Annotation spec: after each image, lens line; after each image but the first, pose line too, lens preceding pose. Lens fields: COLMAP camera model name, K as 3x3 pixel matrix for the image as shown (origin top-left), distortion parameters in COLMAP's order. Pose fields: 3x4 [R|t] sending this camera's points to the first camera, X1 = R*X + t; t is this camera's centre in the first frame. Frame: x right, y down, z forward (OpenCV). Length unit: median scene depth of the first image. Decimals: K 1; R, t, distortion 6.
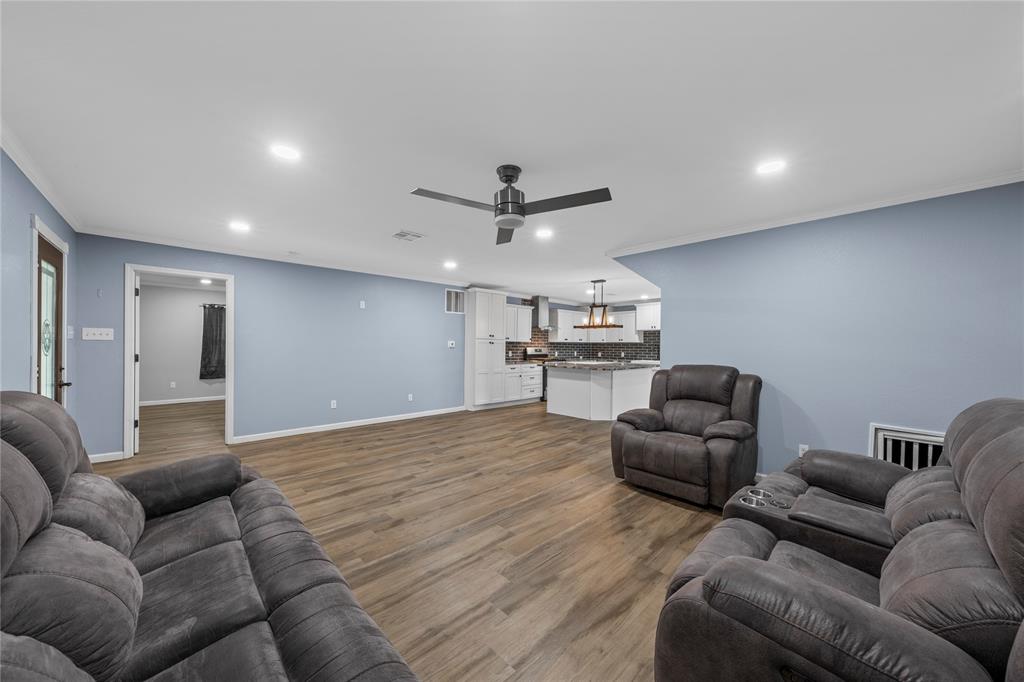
lens RADIAL K [[365.8, 0, 508.4], [0, 365.8, 345.4], [0, 0, 1]] dist [0.000118, -0.000002]
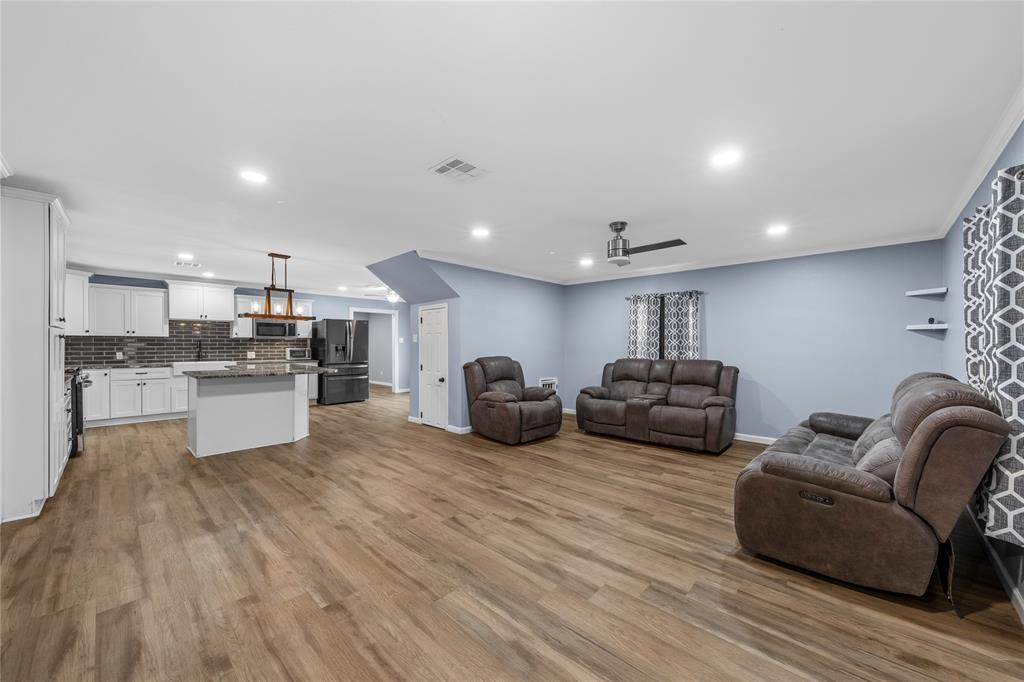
lens RADIAL K [[391.4, 0, 508.3], [0, 391.4, 344.4], [0, 0, 1]] dist [0.001858, 0.000032]
pose [[-0.064170, -0.009888, 0.997890, -1.014199], [-0.005816, 0.999938, 0.009534, -0.011575], [-0.997922, -0.005192, -0.064224, 1.015829]]
